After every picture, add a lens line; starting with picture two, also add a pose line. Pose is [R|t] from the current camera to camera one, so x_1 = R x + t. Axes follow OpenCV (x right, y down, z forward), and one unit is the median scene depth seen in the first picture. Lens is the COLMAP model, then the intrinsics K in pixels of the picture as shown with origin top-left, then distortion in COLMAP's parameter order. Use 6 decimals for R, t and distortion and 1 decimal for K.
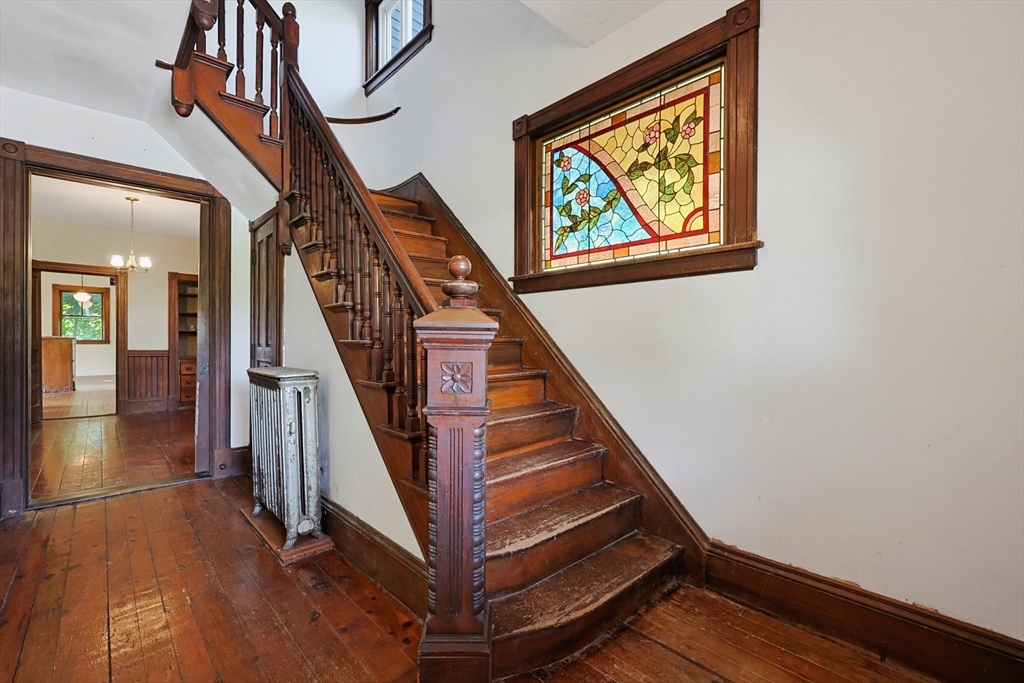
lens RADIAL K [[442.6, 0, 516.7], [0, 442.6, 338.3], [0, 0, 1]] dist [-0.001952, -0.000149]
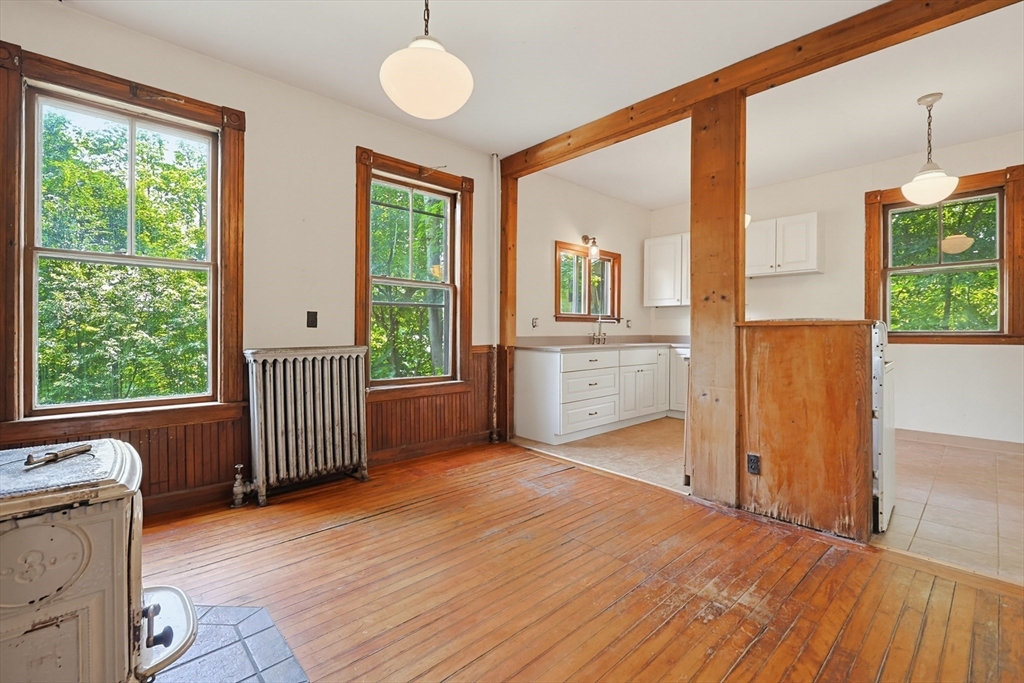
lens RADIAL K [[447.2, 0, 511.7], [0, 447.2, 334.6], [0, 0, 1]] dist [-0.001823, -0.000019]
pose [[-0.016982, 0.002436, -0.999853, -0.743820], [-0.000509, 0.999997, 0.002445, 0.005187], [0.999856, 0.000550, -0.016981, 0.795187]]
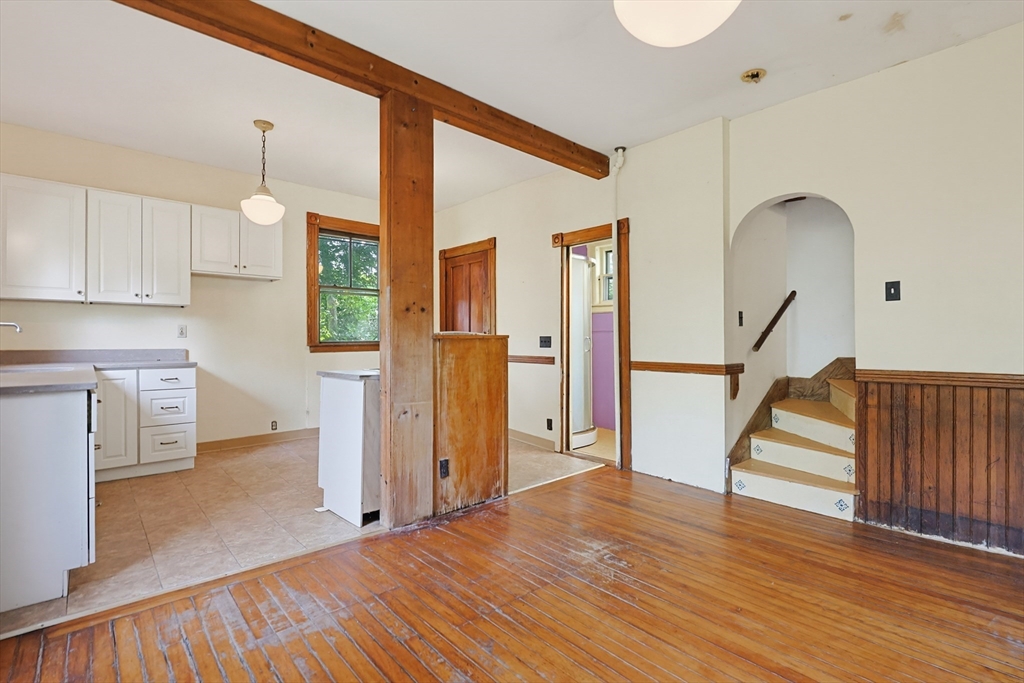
lens RADIAL K [[478.8, 0, 529.9], [0, 478.8, 341.7], [0, 0, 1]] dist [0.001621, 0.000419]
pose [[0.999831, -0.005620, -0.017522, -0.960674], [0.005755, 0.999954, 0.007675, 0.000336], [0.017478, -0.007774, 0.999817, 0.625427]]
